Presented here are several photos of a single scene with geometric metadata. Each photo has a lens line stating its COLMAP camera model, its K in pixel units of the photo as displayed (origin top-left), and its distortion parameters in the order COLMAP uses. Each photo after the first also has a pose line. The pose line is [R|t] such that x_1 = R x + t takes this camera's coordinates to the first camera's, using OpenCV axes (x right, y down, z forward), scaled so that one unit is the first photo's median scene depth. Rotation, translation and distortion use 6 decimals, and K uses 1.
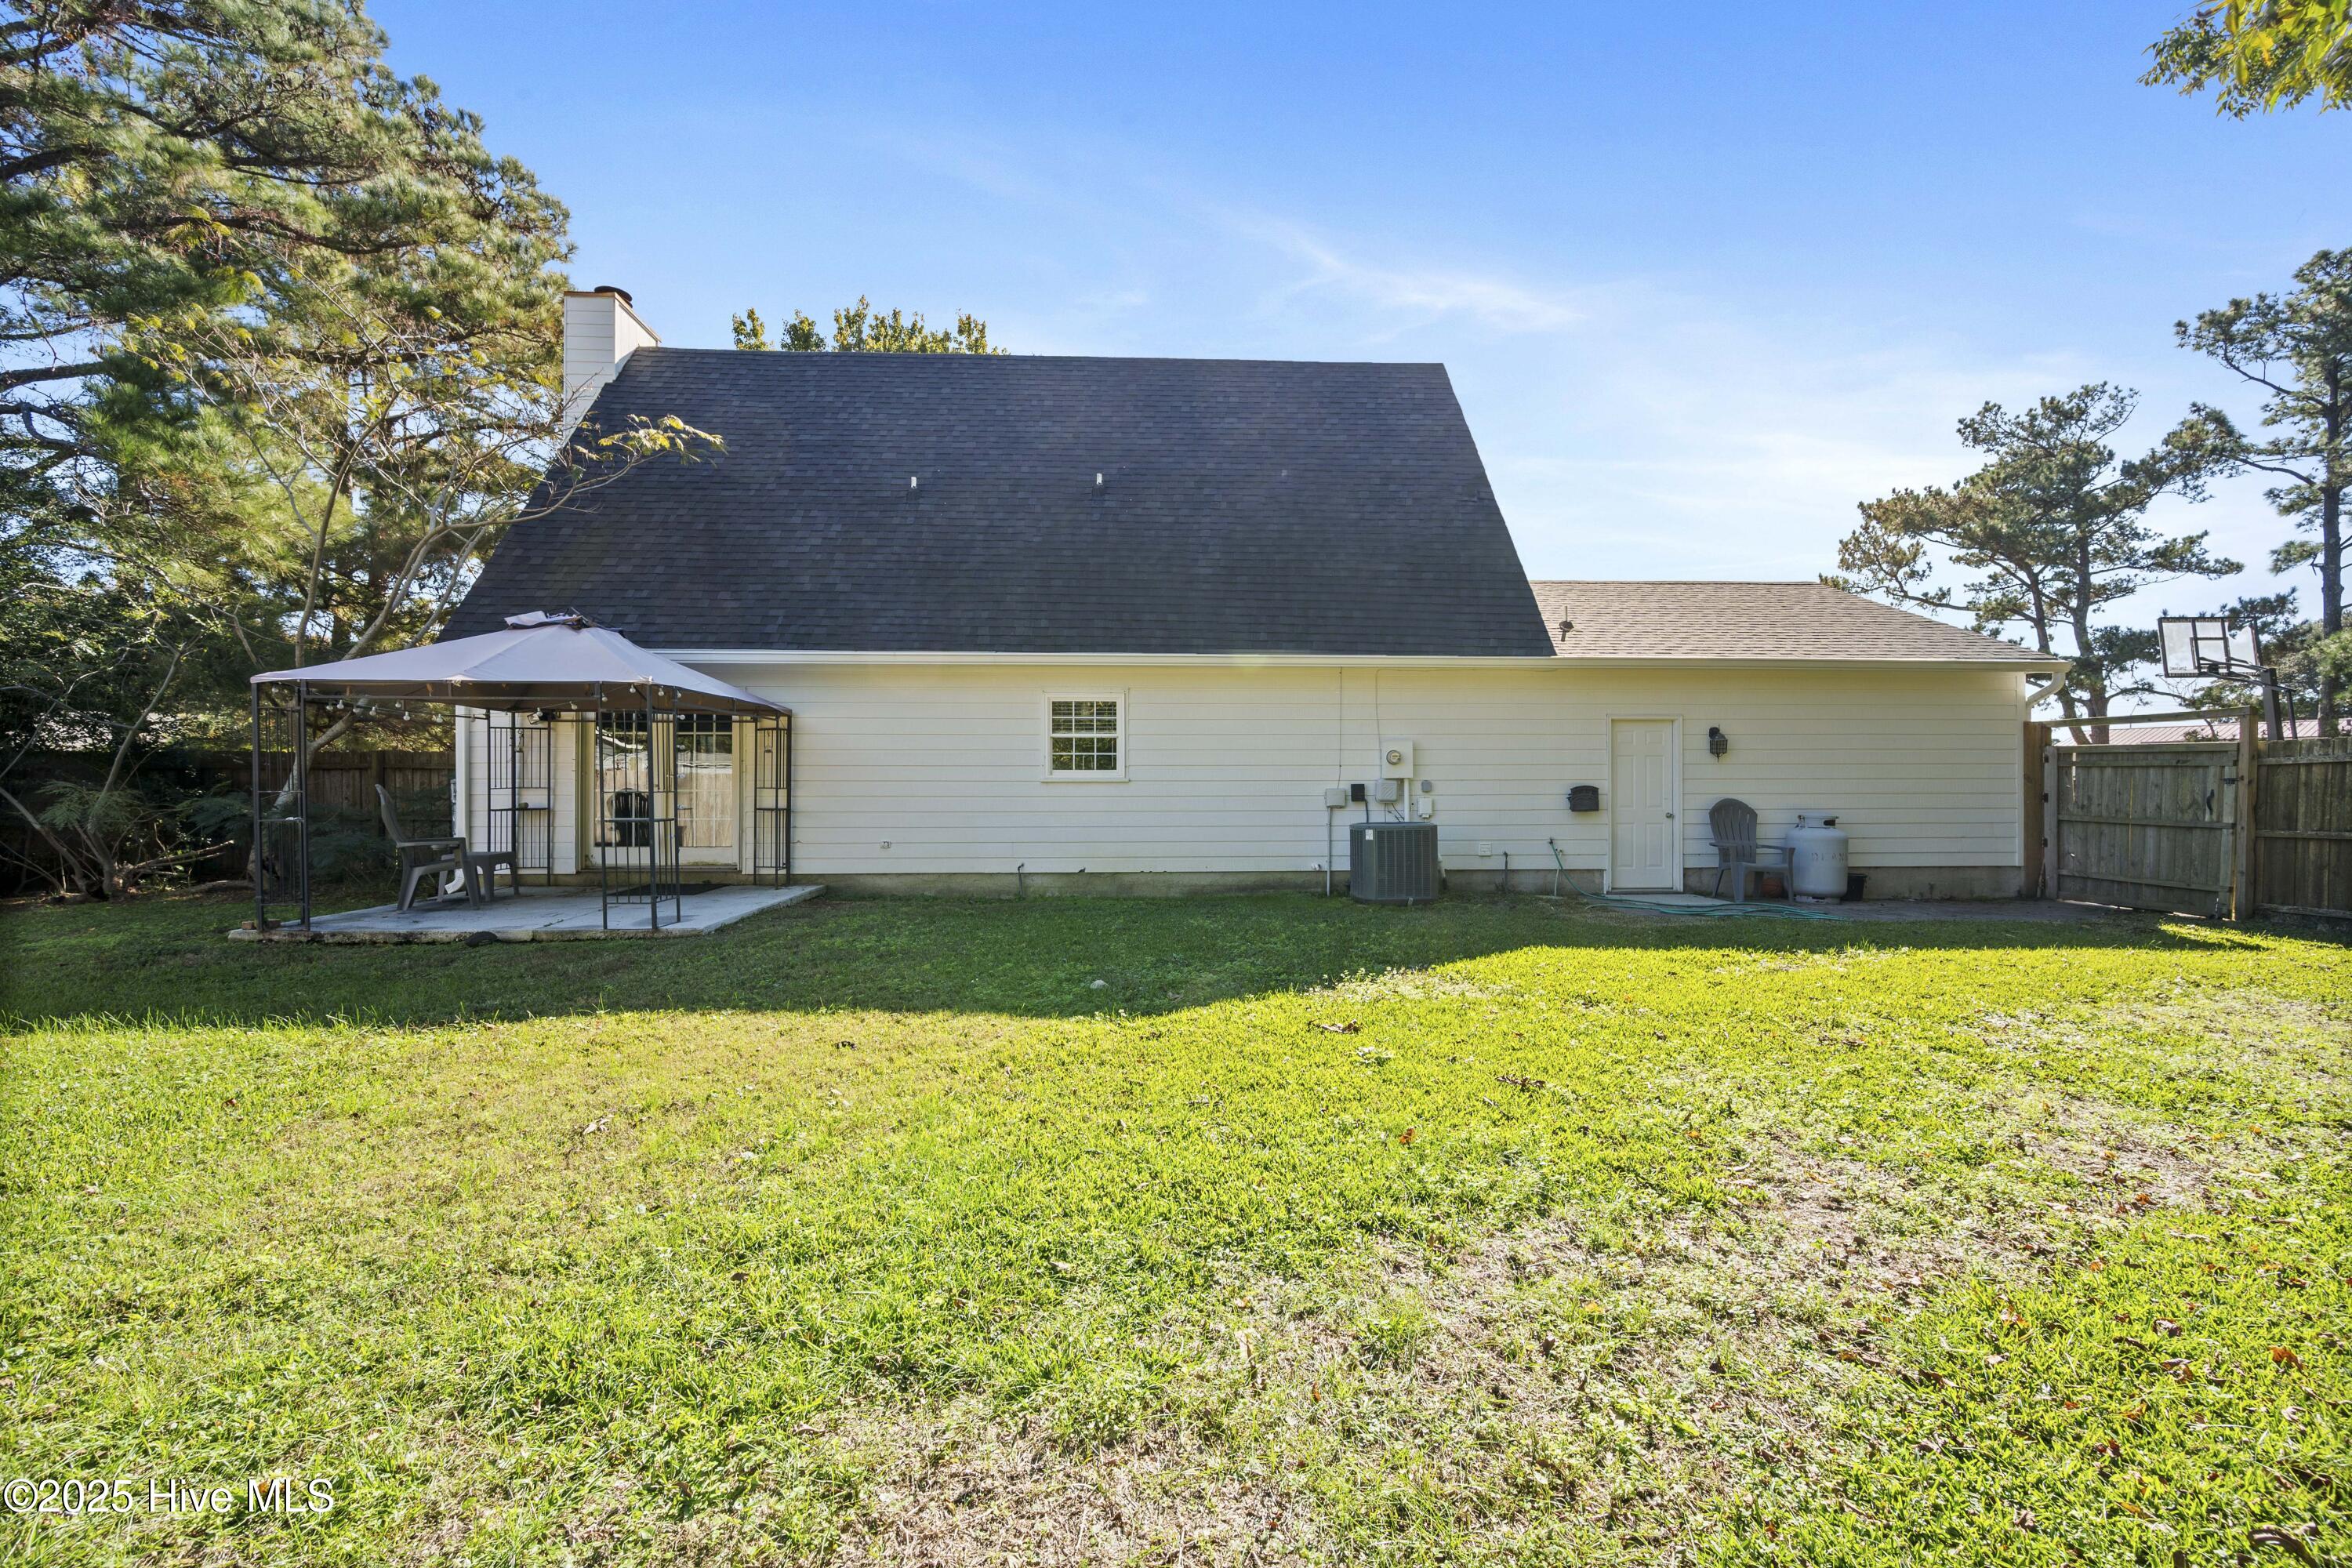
lens RADIAL K [[915.8, 0, 1180.8], [0, 915.8, 784.6], [0, 0, 1]] dist [-0.002918, 0.000282]
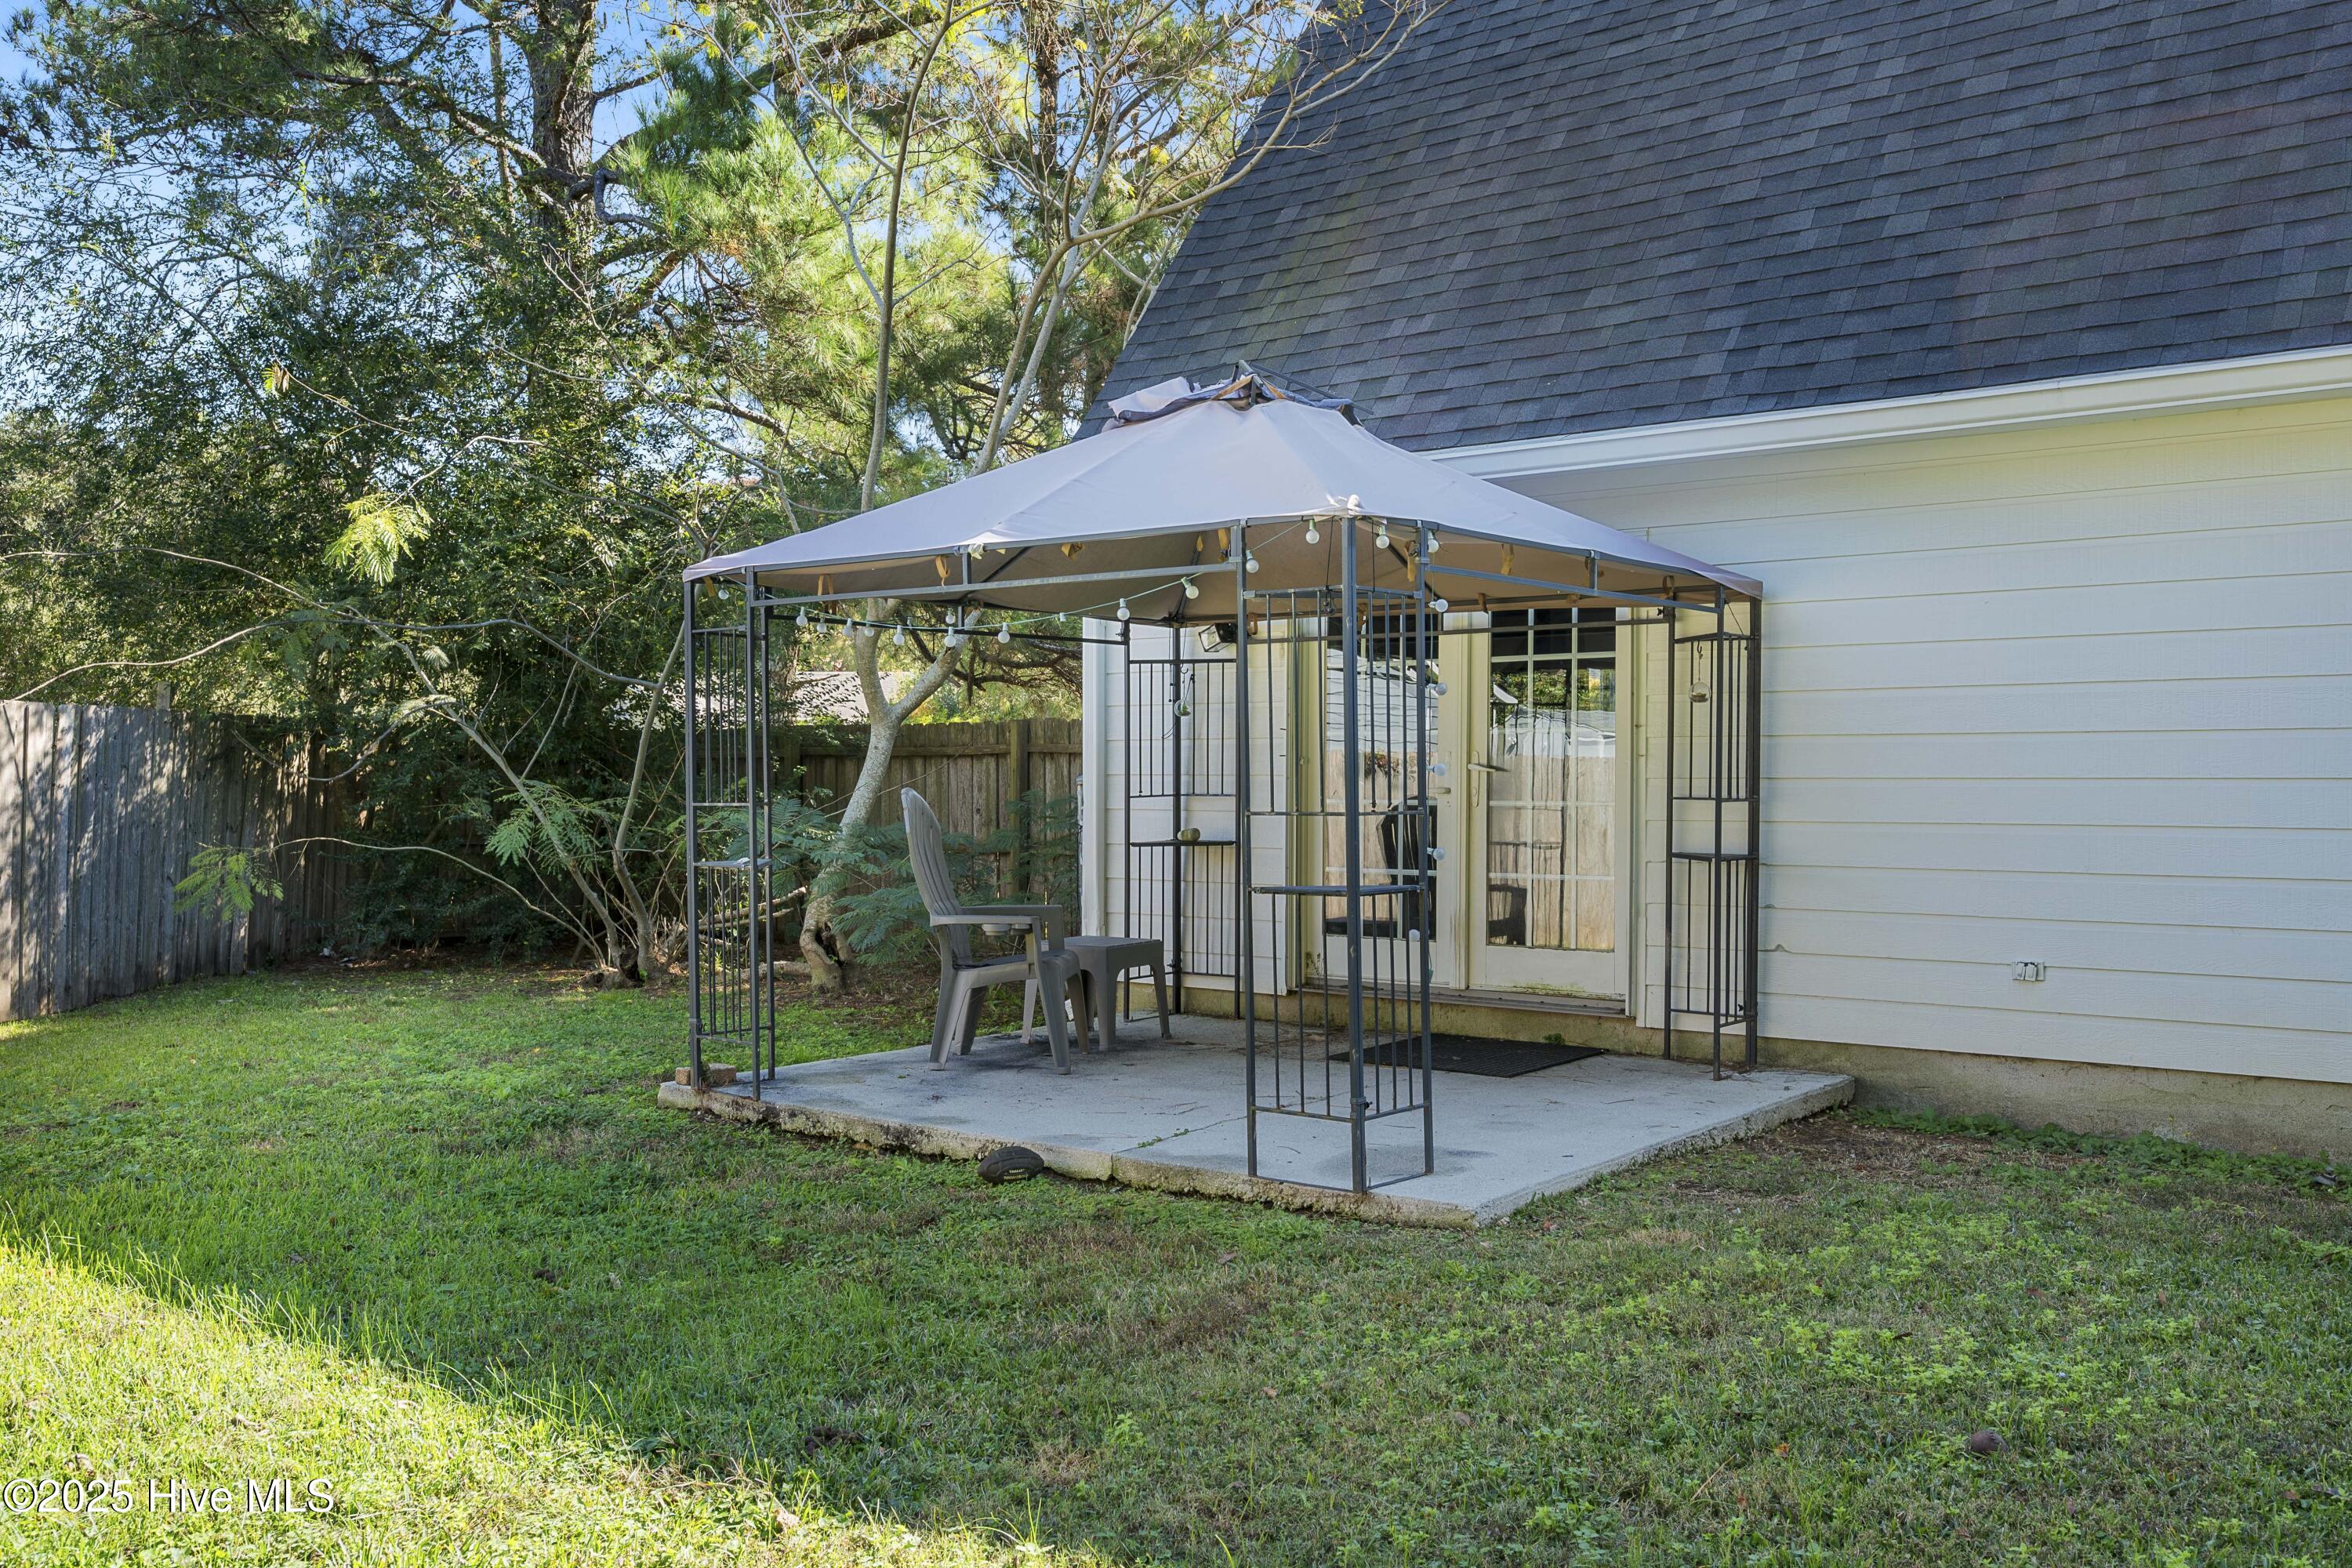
lens RADIAL K [[2045.8, 0, 1177.1], [0, 2045.8, 783.0], [0, 0, 1]] dist [0.009170, 0.008620]
pose [[0.752222, -0.000058, -0.658910, -0.067131], [0.000105, 1.000000, 0.000033, -0.002365], [0.658910, -0.000094, 0.752222, 0.244101]]
